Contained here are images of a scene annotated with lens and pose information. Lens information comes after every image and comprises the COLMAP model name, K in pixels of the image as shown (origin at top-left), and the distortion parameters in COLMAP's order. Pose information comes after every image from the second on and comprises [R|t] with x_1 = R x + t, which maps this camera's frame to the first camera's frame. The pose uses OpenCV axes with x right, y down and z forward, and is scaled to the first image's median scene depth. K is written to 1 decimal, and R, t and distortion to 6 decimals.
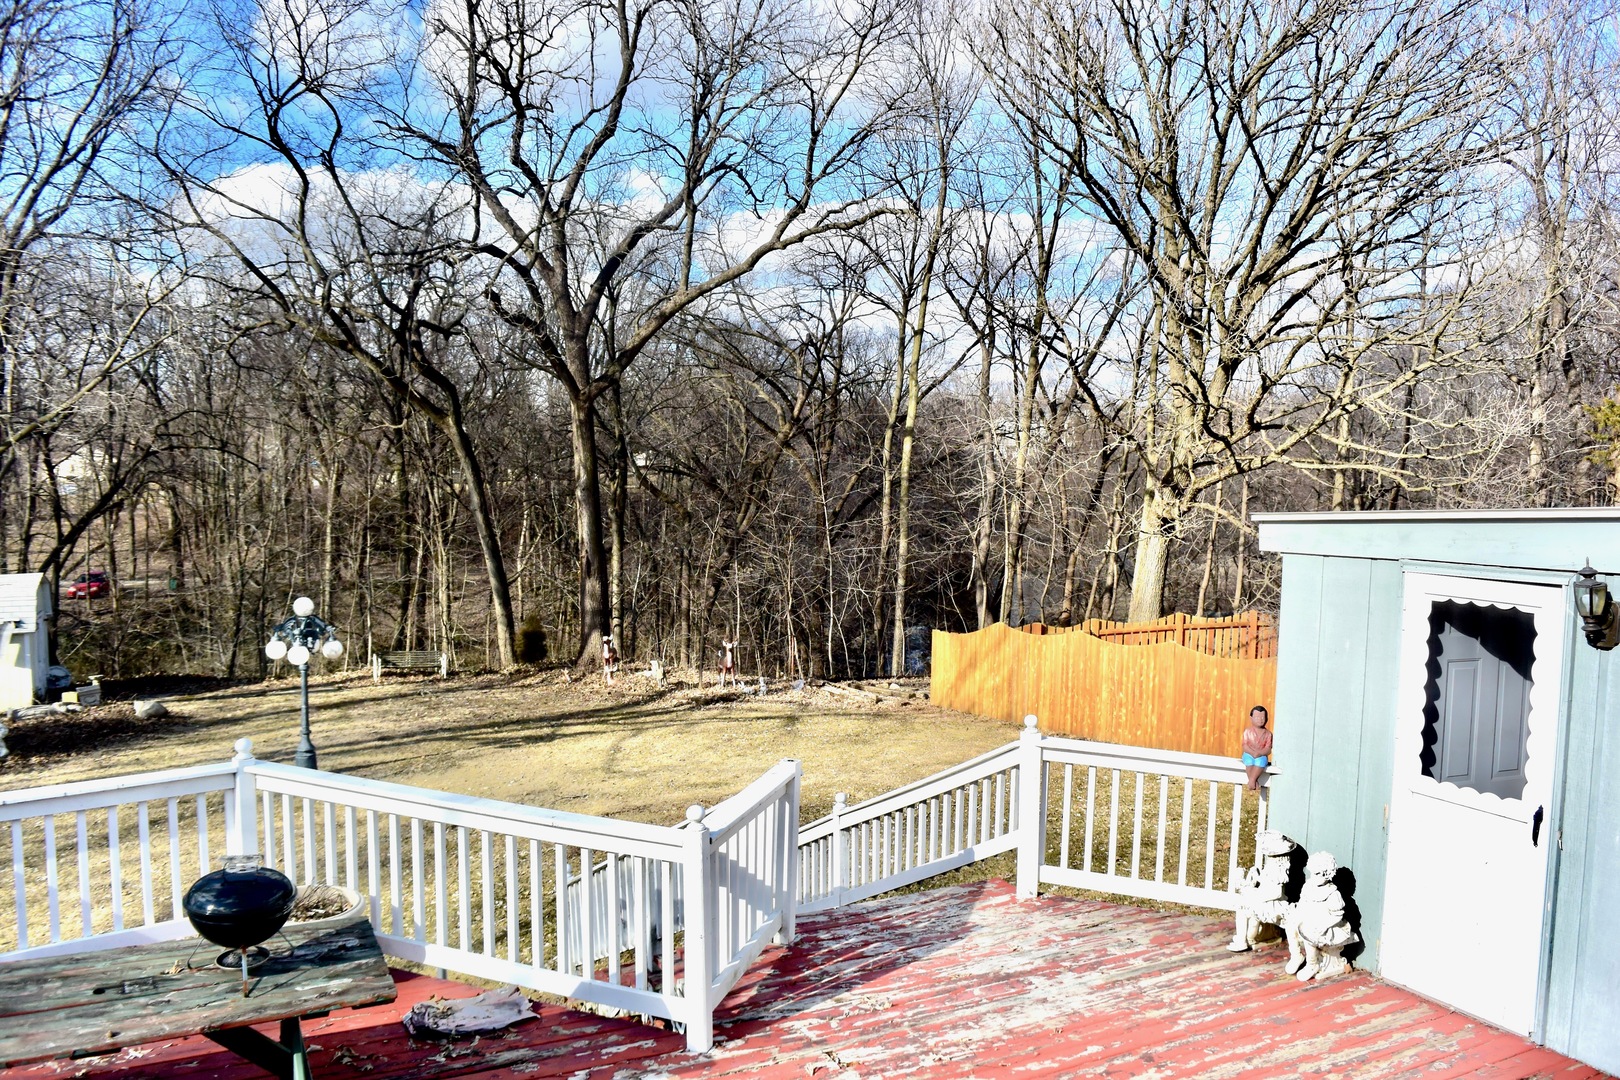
lens RADIAL K [[1271.5, 0, 816.6], [0, 1271.5, 546.6], [0, 0, 1]] dist [-0.102042, 0.029545]
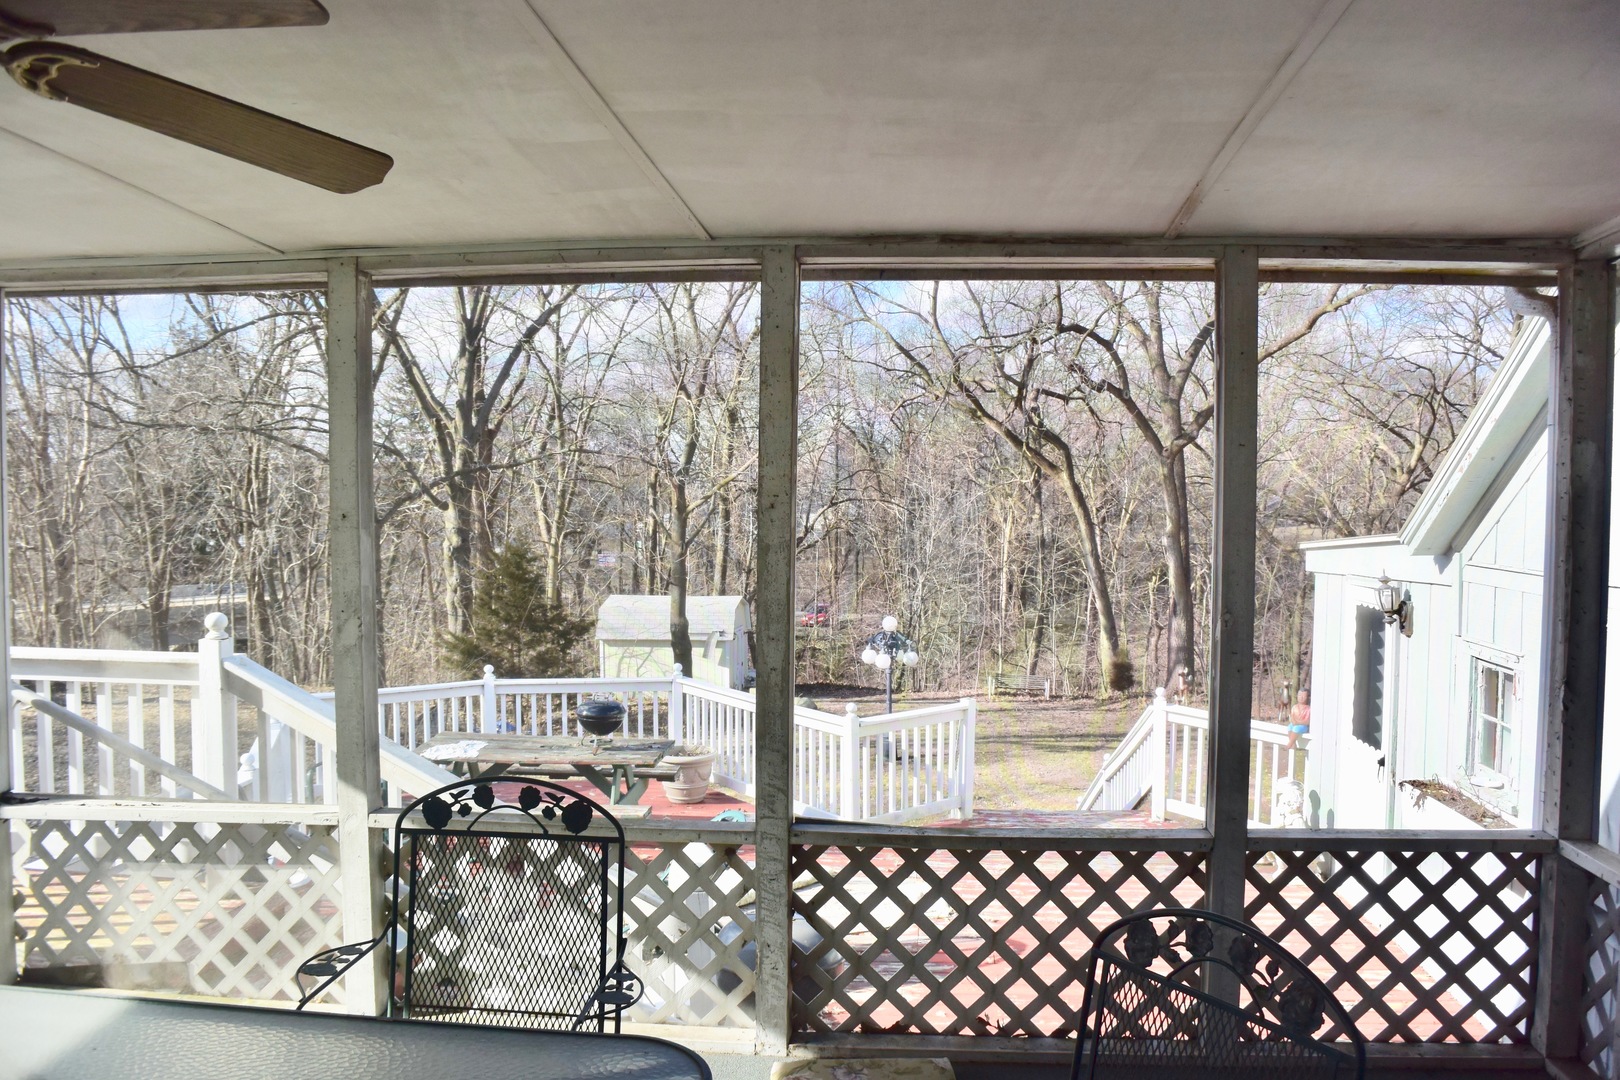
lens RADIAL K [[1271.5, 0, 837.3], [0, 1271.5, 555.4], [0, 0, 1]] dist [-0.102042, 0.029545]
pose [[0.853521, 0.013694, -0.520878, 0.142151], [-0.031375, 0.999191, -0.025142, 0.008281], [0.520112, 0.037802, 0.853261, -0.089567]]
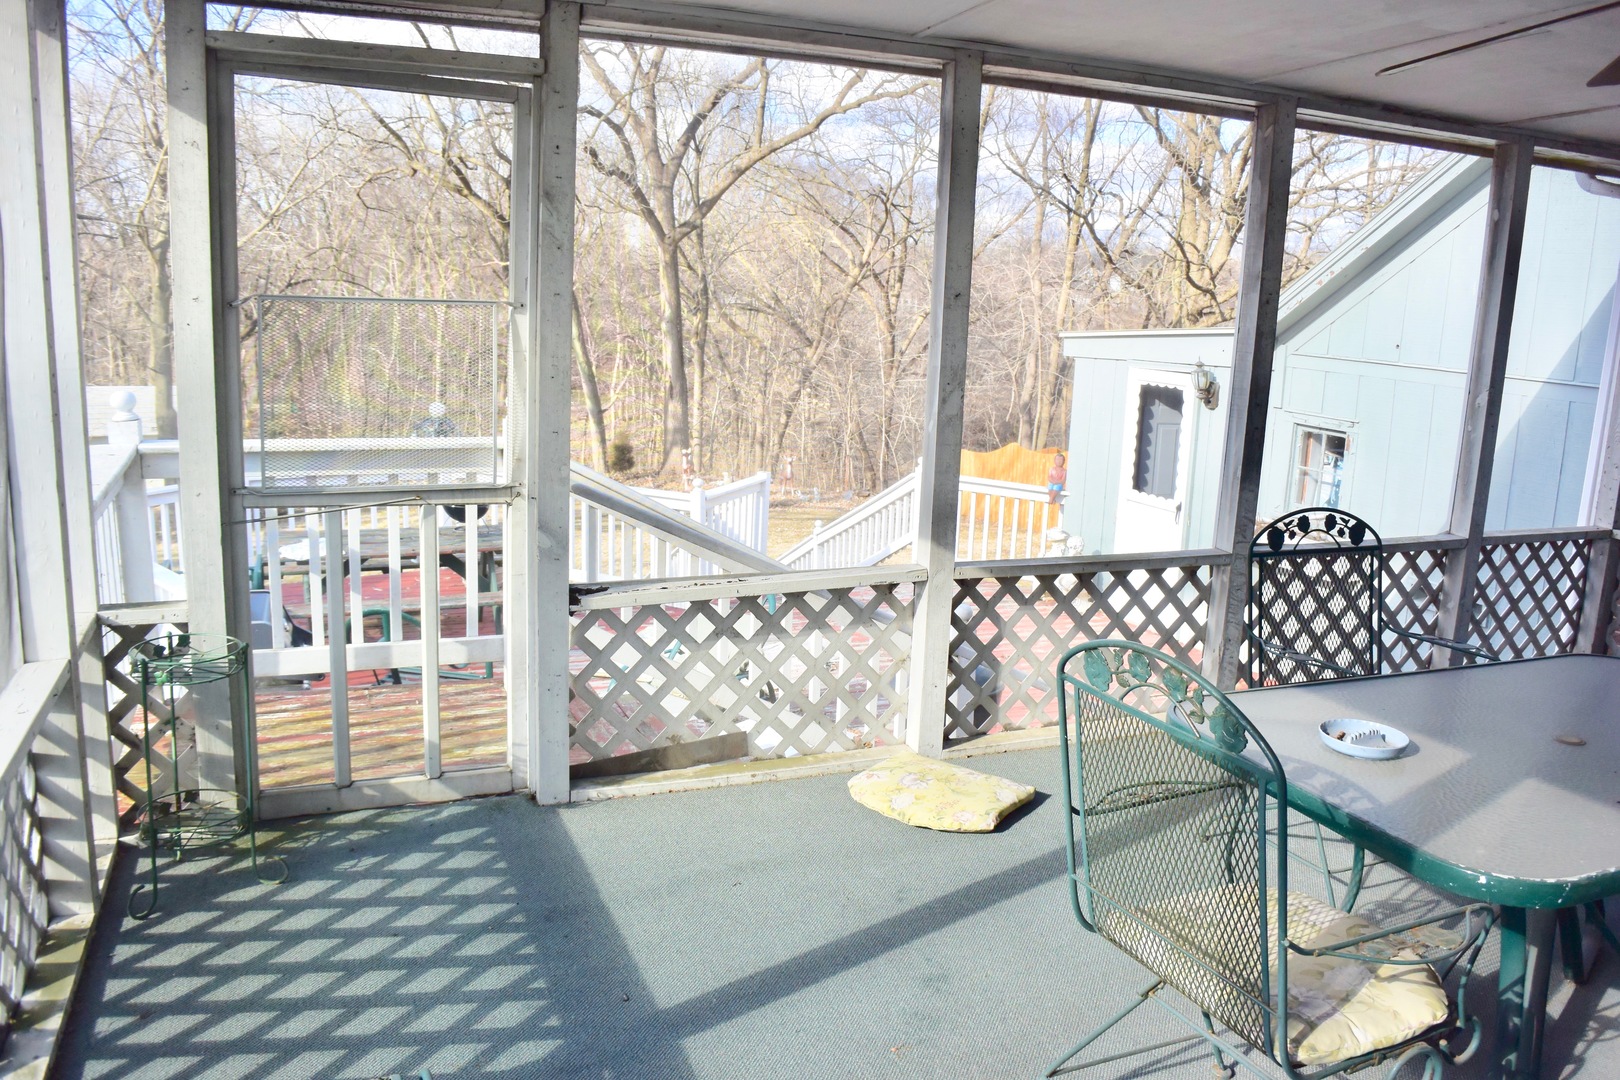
lens RADIAL K [[1271.5, 0, 813.1], [0, 1271.5, 543.4], [0, 0, 1]] dist [-0.102042, 0.029545]
pose [[0.996704, 0.036840, -0.072279, 0.036674], [-0.028022, 0.992448, 0.119425, 0.013008], [0.076133, -0.117006, 0.990209, -0.146391]]
